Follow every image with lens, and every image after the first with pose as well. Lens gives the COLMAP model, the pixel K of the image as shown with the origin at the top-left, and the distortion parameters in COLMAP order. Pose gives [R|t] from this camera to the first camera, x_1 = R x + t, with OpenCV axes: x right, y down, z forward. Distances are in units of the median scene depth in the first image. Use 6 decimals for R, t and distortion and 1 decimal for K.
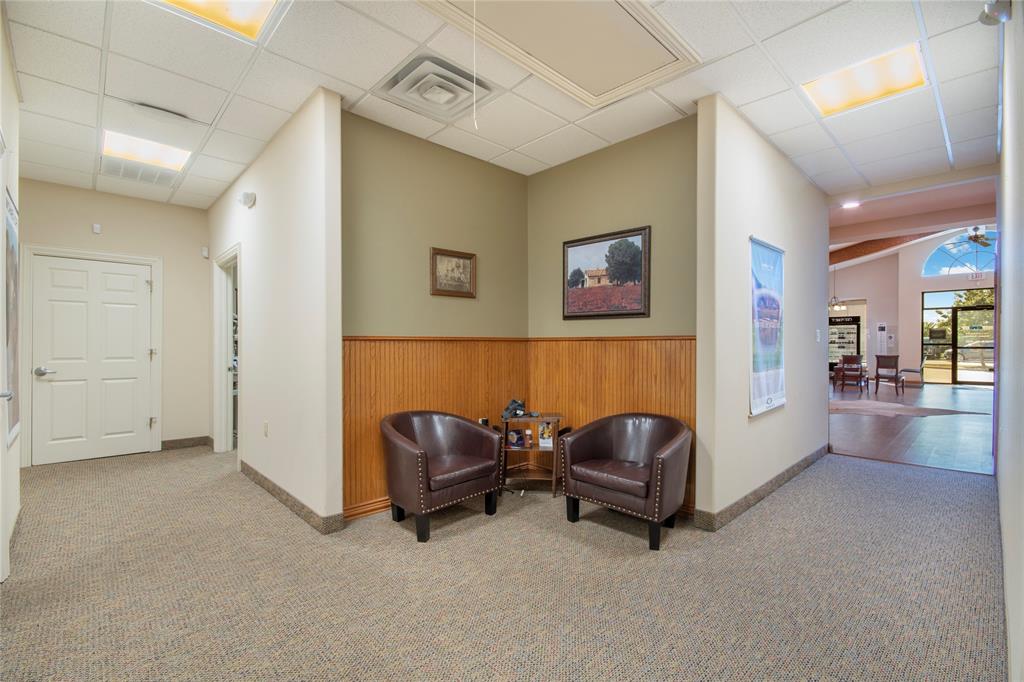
lens RADIAL K [[460.6, 0, 516.9], [0, 460.6, 348.4], [0, 0, 1]] dist [0.006425, -0.000665]
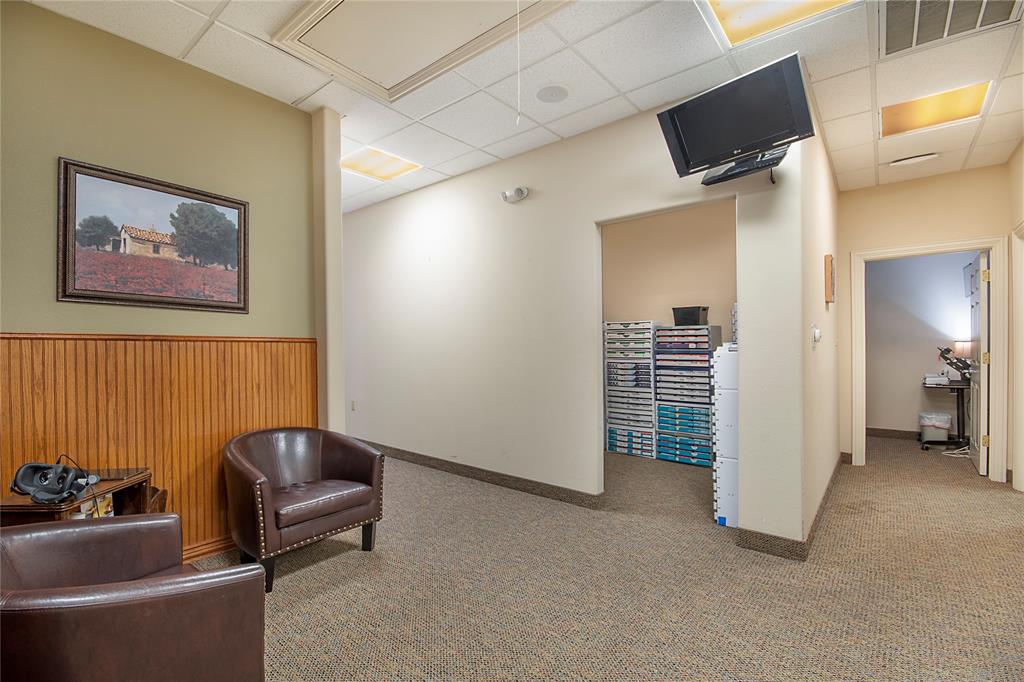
lens RADIAL K [[460.6, 0, 516.4], [0, 460.6, 340.6], [0, 0, 1]] dist [0.006425, -0.000665]
pose [[-0.122831, 0.018424, 0.992257, -0.558594], [0.008234, 0.999812, -0.017545, -0.001477], [-0.992393, 0.006015, -0.122959, 0.599337]]
